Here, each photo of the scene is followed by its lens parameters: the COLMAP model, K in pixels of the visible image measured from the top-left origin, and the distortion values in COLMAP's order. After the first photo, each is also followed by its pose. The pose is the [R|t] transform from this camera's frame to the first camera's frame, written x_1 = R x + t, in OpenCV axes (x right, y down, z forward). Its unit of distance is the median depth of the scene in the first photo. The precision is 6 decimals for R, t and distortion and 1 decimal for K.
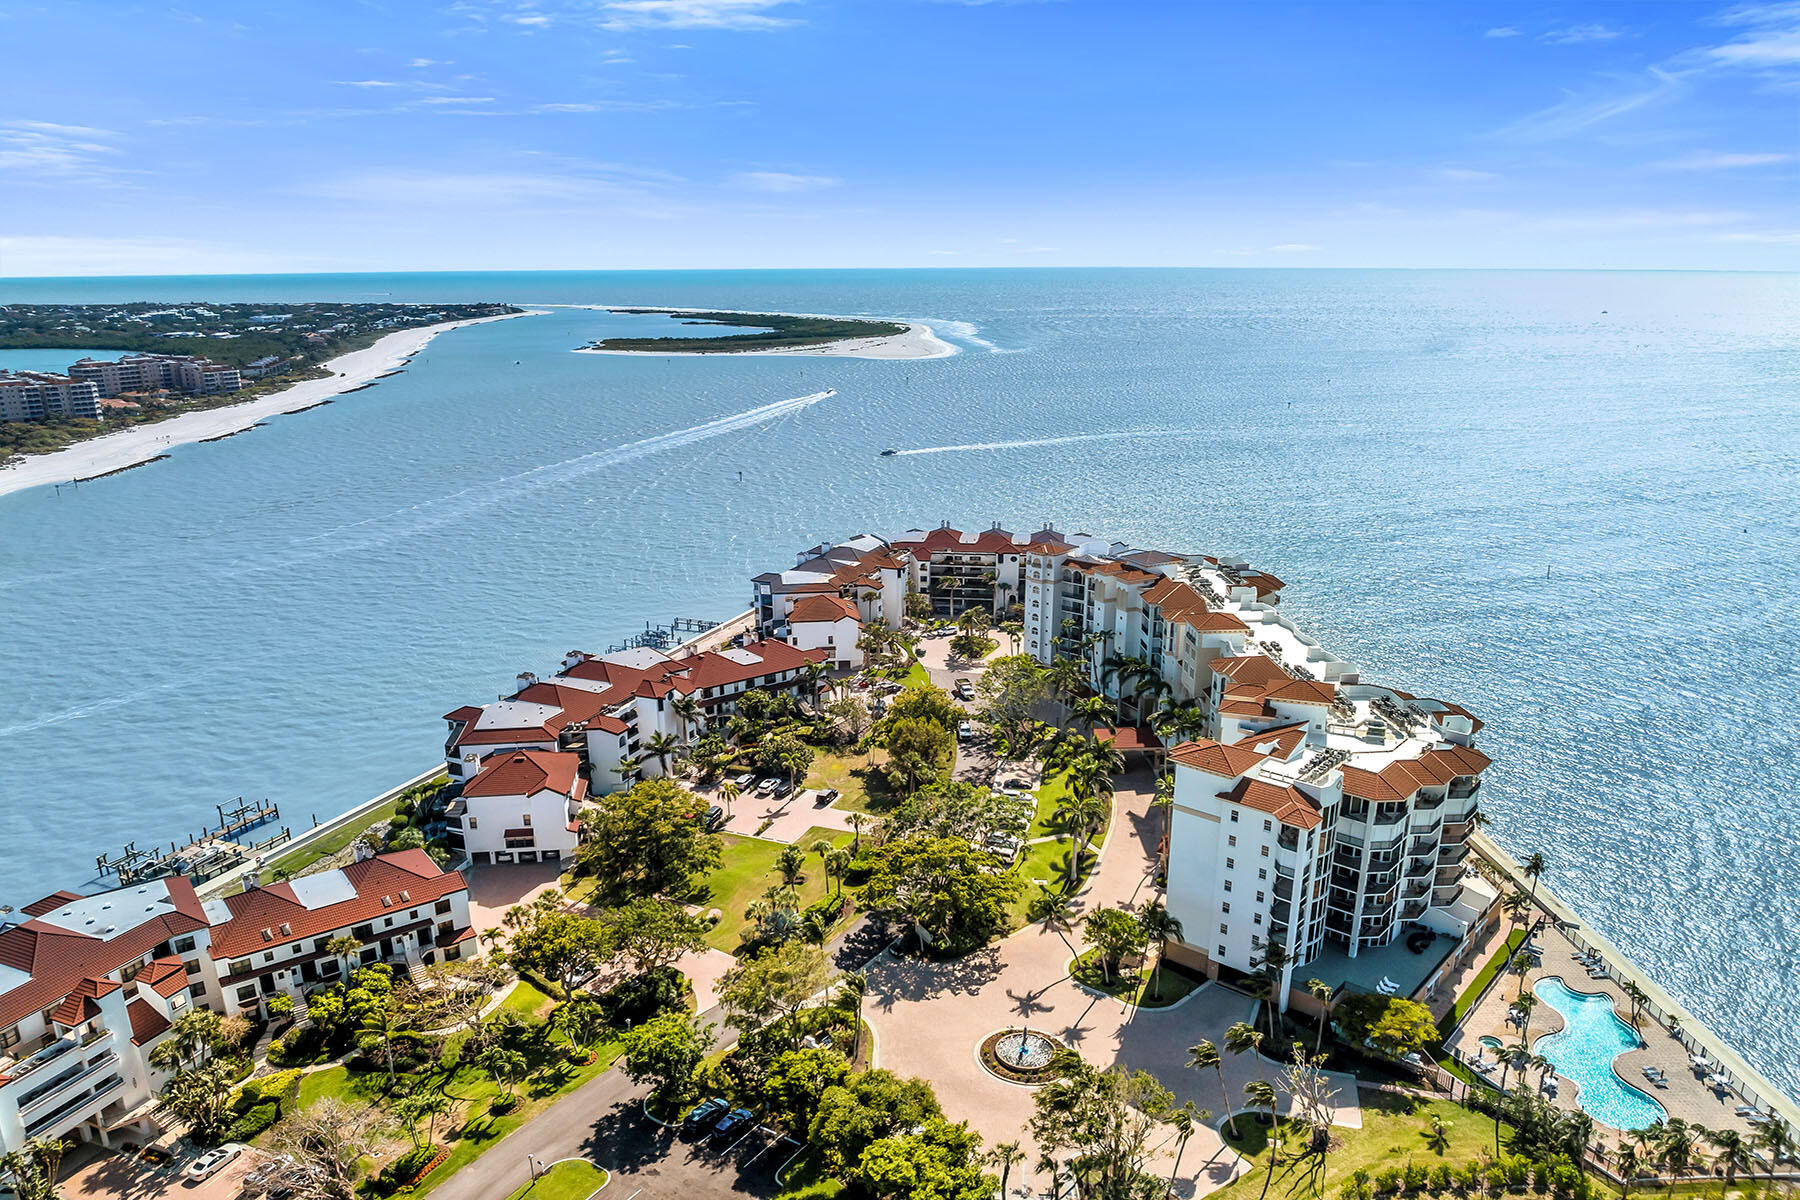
lens RADIAL K [[1244.0, 0, 886.0], [0, 1244.0, 700.5], [0, 0, 1]] dist [-0.023950, -0.002283]
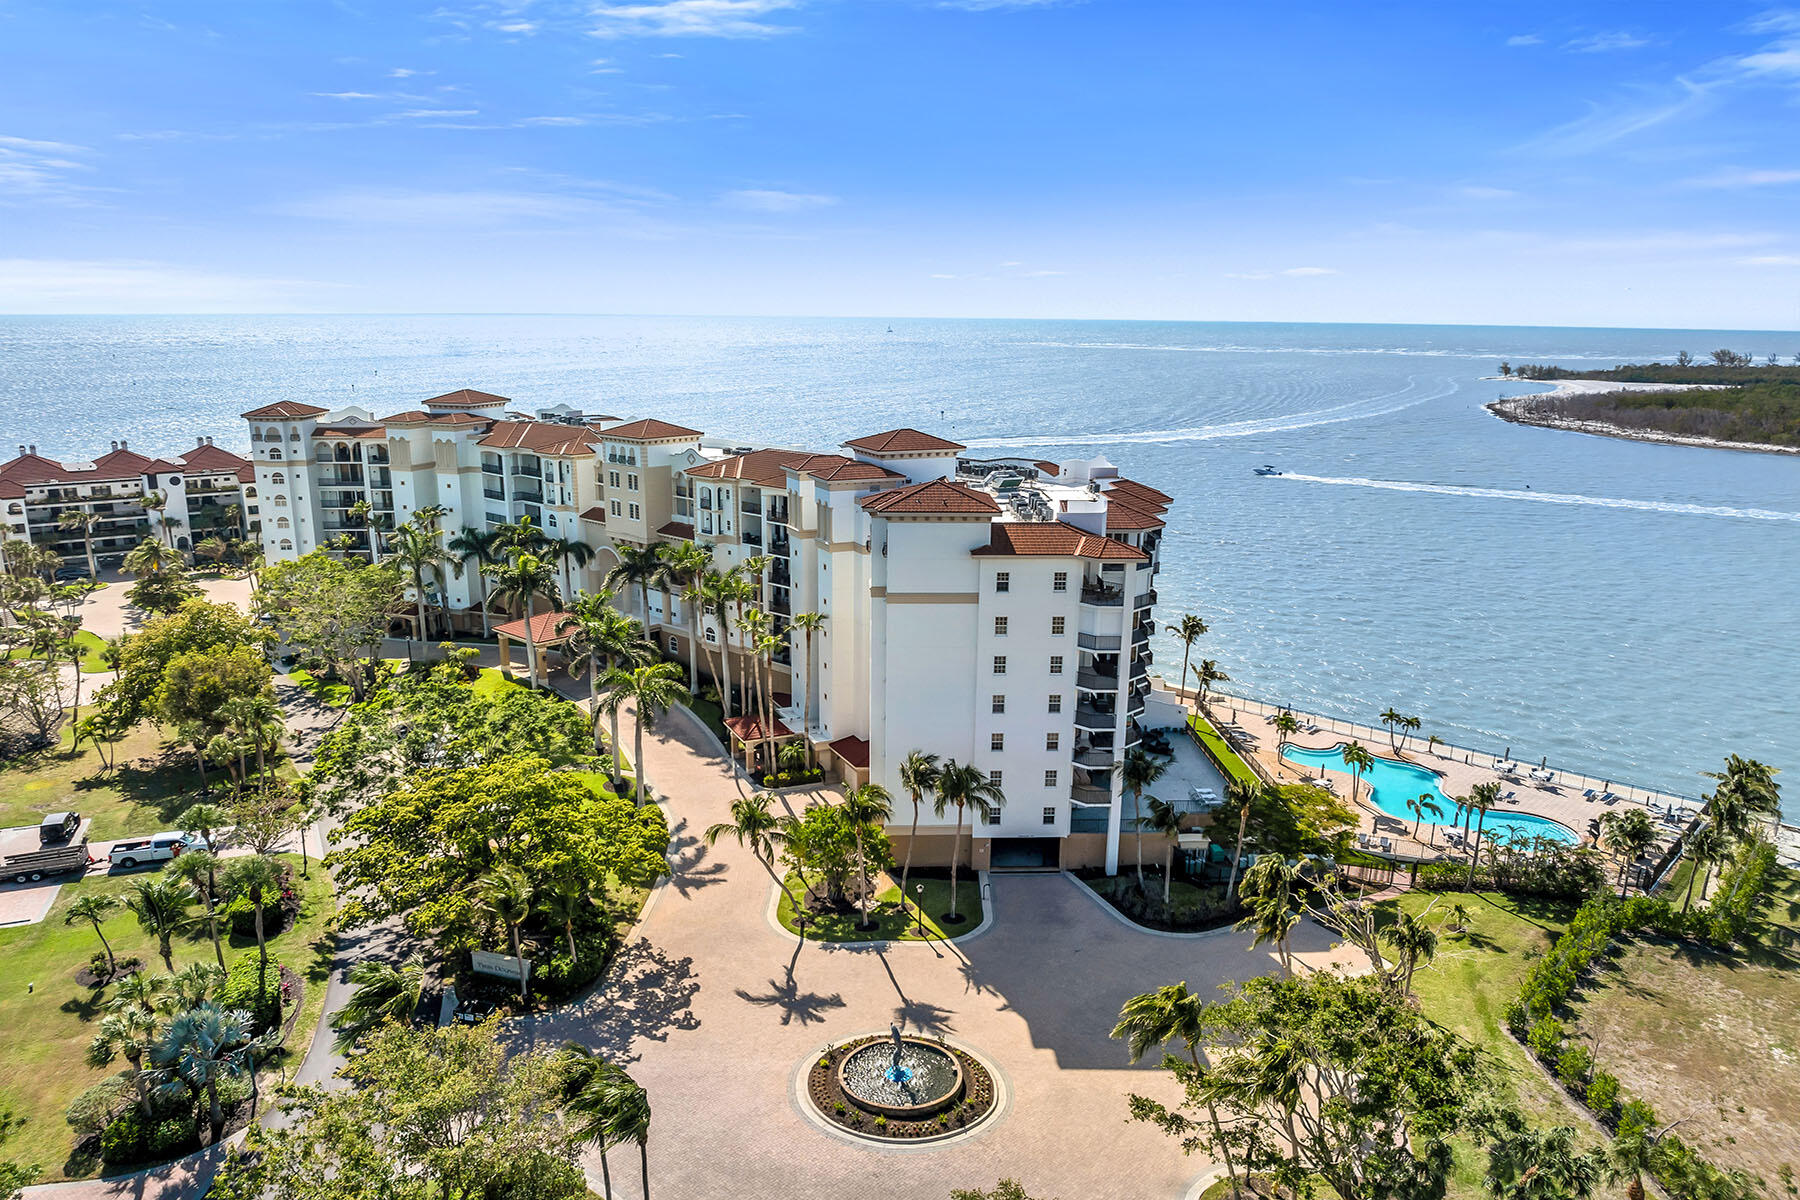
lens RADIAL K [[1244.0, 0, 886.0], [0, 1244.0, 700.5], [0, 0, 1]] dist [-0.023950, -0.002283]
pose [[0.719774, -0.193623, 0.666659, -0.142277], [0.217631, 0.974842, 0.048161, 0.085281], [-0.659213, 0.110420, 0.743805, 0.465525]]
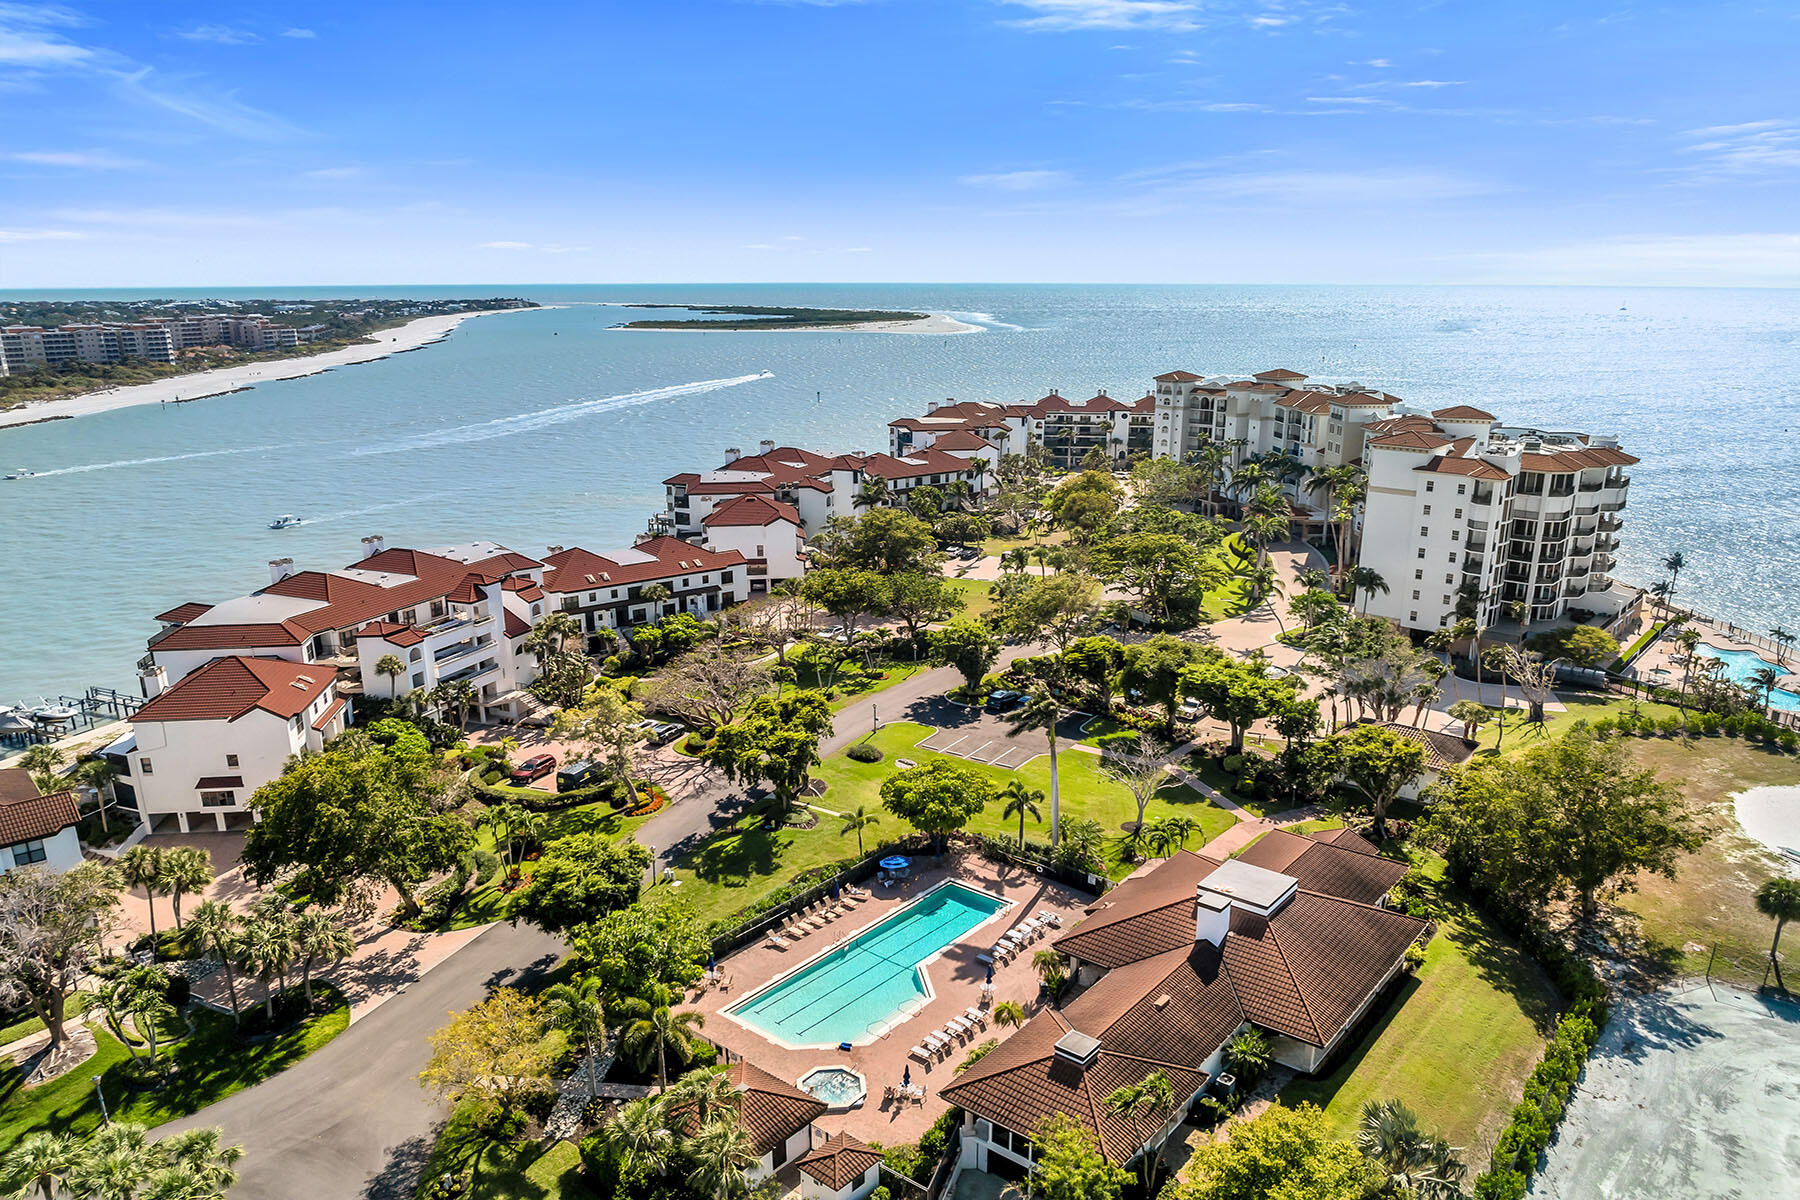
lens RADIAL K [[1250.1, 0, 890.7], [0, 1250.1, 670.7], [0, 0, 1]] dist [-0.030573, 0.001509]
pose [[0.999971, 0.001888, 0.007422, -0.179564], [-0.001635, 0.999422, -0.033966, 0.240269], [-0.007482, 0.033953, 0.999395, -0.111789]]
